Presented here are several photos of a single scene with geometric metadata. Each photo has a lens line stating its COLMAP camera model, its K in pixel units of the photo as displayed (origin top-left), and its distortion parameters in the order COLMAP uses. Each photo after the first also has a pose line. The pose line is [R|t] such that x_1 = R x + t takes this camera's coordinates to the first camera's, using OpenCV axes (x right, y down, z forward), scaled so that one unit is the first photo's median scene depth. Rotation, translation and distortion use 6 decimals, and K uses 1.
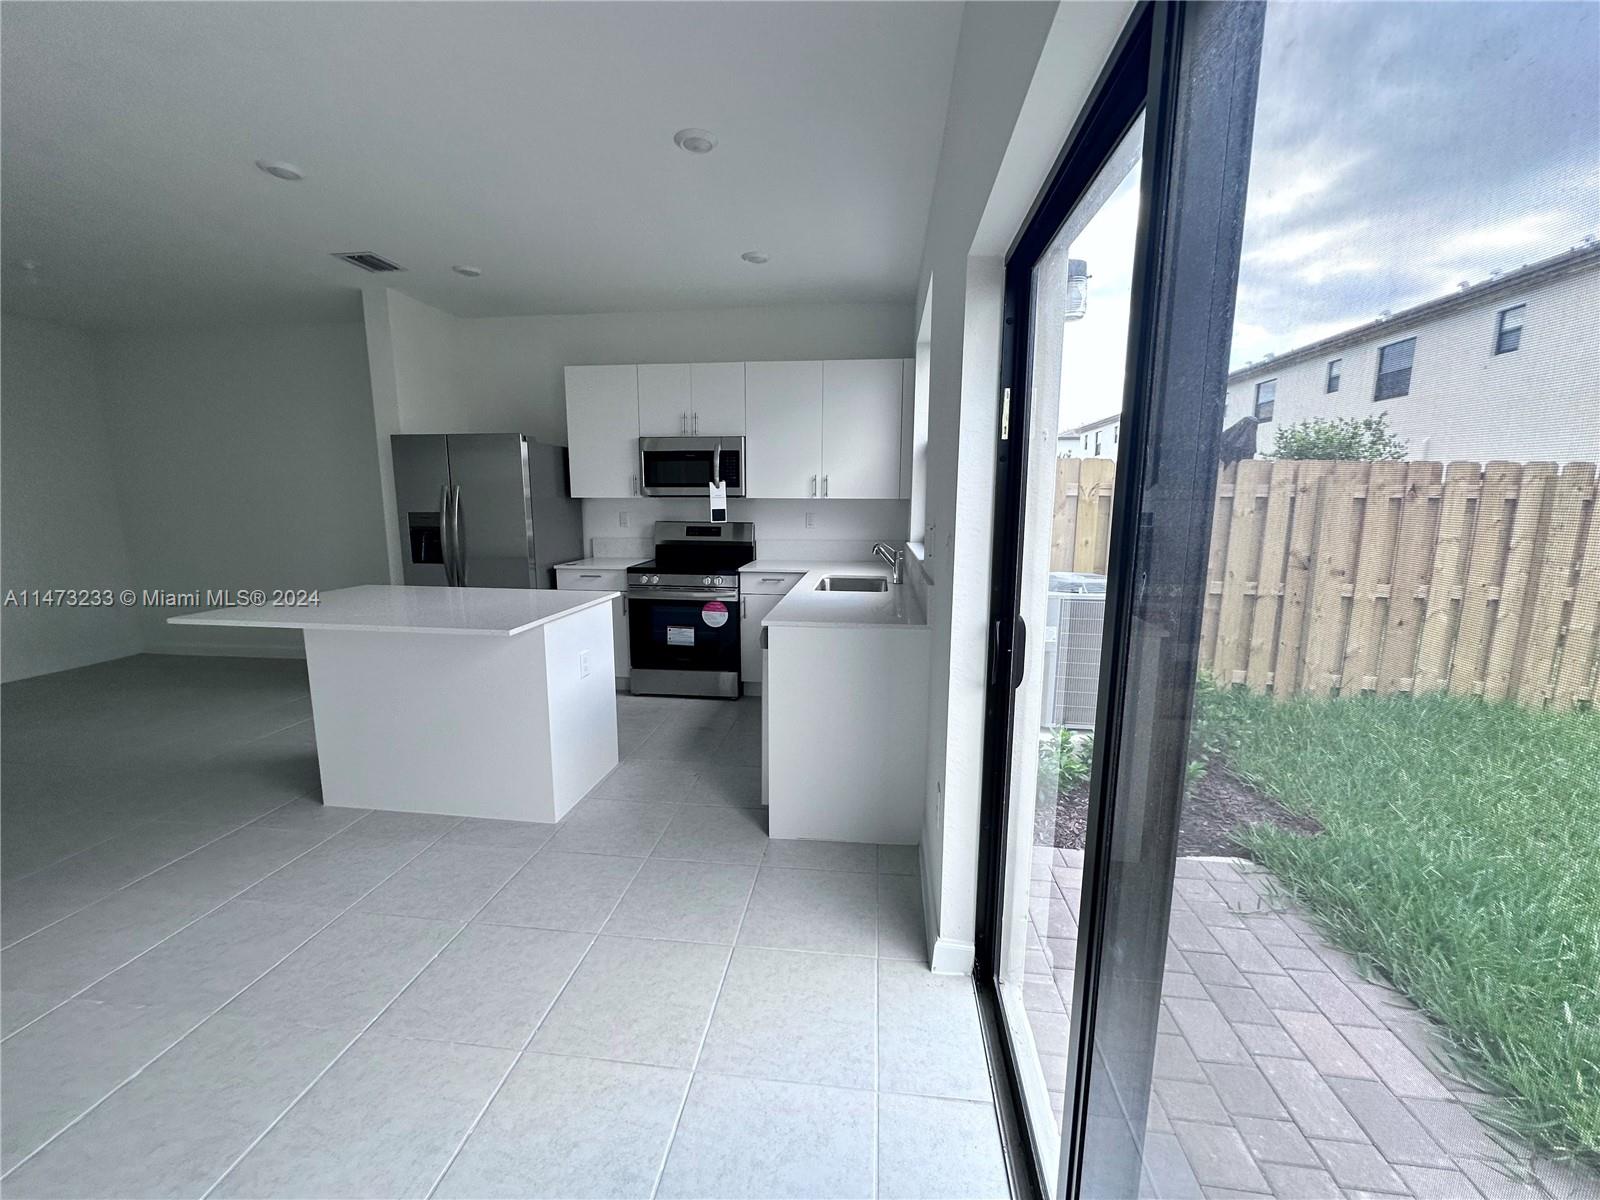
lens RADIAL K [[635.4, 0, 802.0], [0, 635.4, 597.3], [0, 0, 1]] dist [-0.006081, 0.001694]
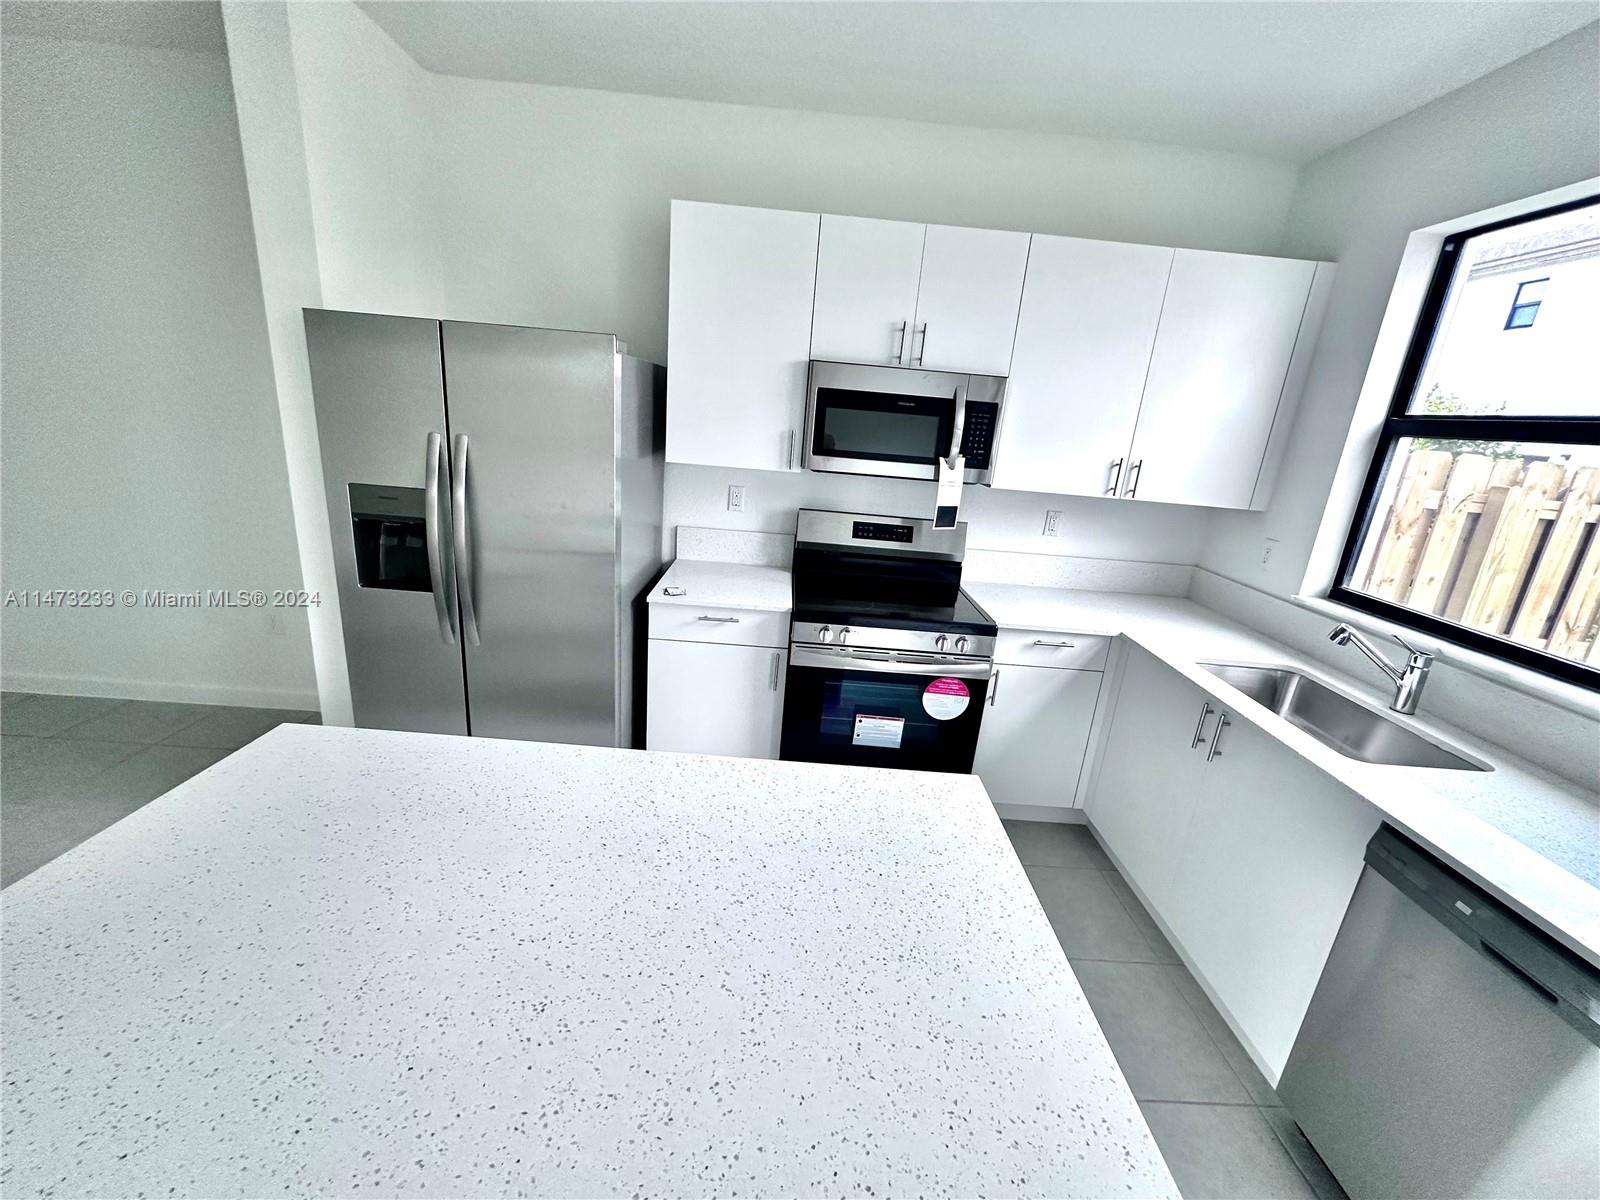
lens RADIAL K [[635.4, 0, 798.4], [0, 635.4, 598.2], [0, 0, 1]] dist [-0.006081, 0.001694]
pose [[0.988959, 0.037504, 0.143362, -0.461444], [-0.056248, 0.990047, 0.129012, -0.168060], [-0.137096, -0.135651, 0.981225, 0.622178]]
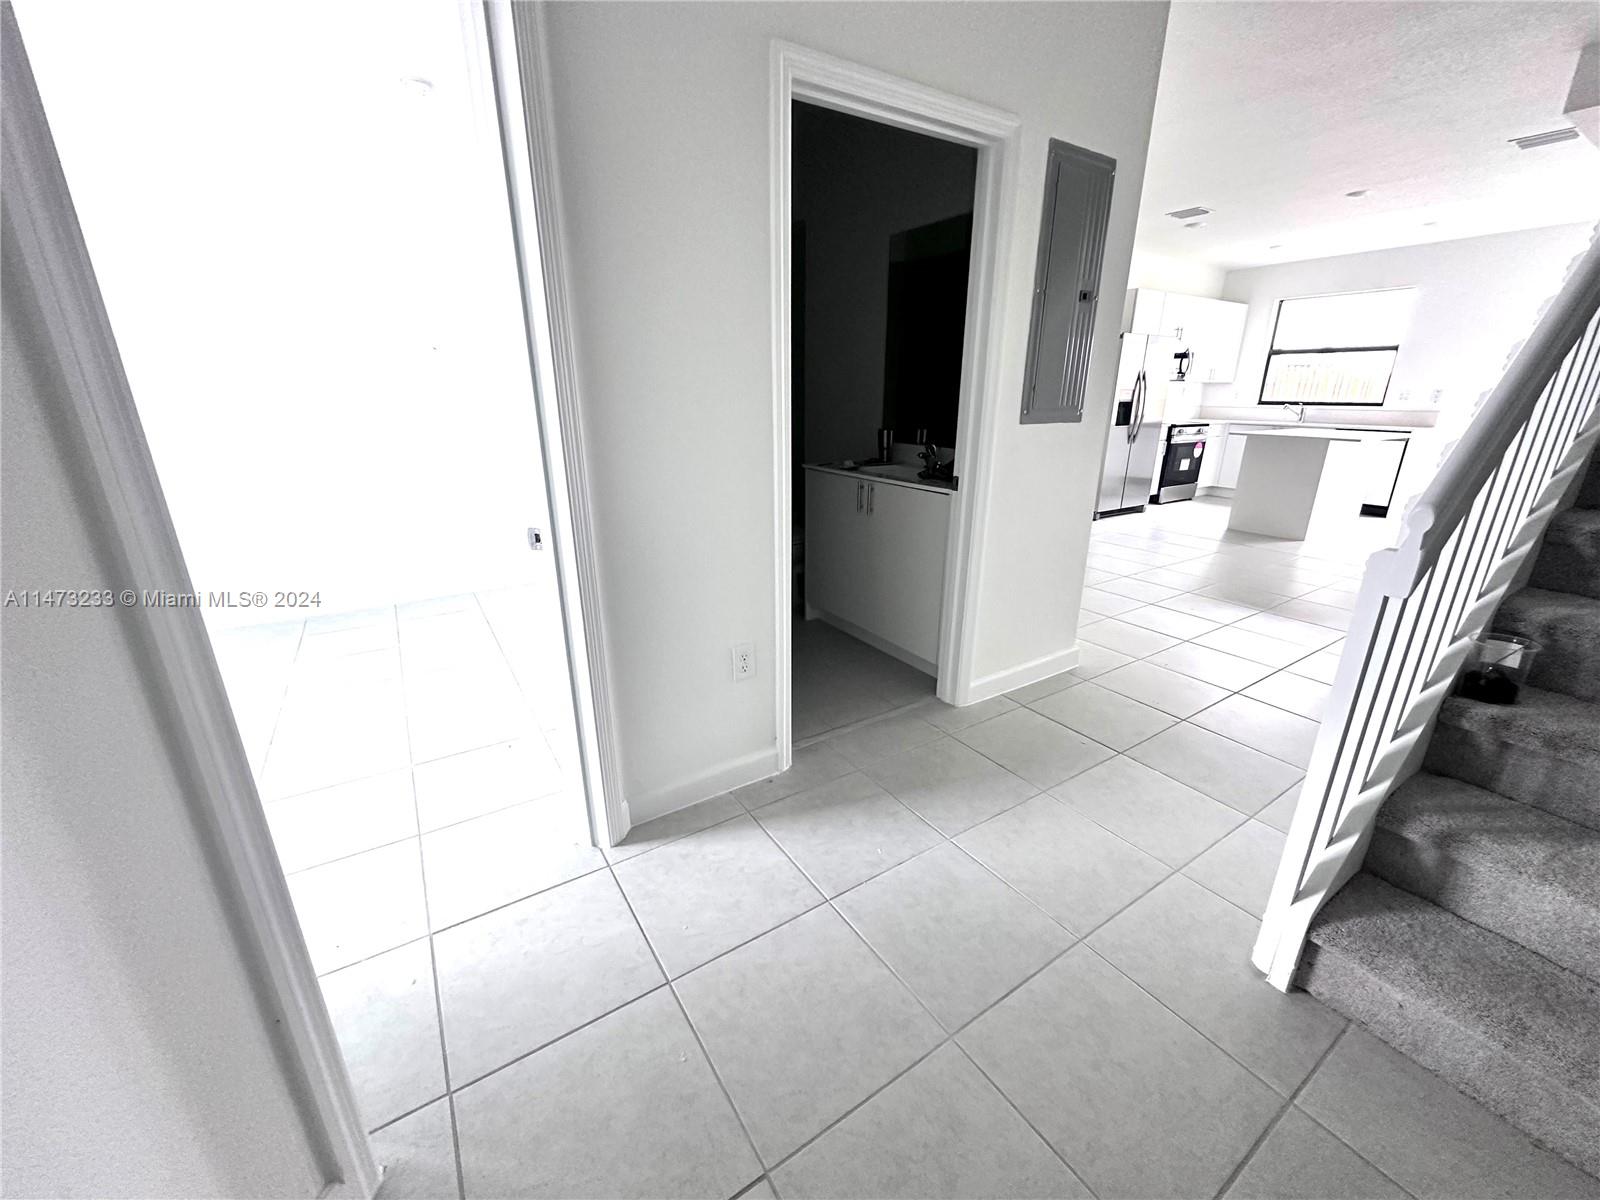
lens RADIAL K [[635.4, 0, 794.1], [0, 635.4, 598.8], [0, 0, 1]] dist [-0.006081, 0.001694]
pose [[0.771160, -0.203757, 0.603154, -2.815287], [0.101161, 0.974581, 0.199894, -0.047293], [-0.628553, -0.093135, 0.772171, 0.401928]]
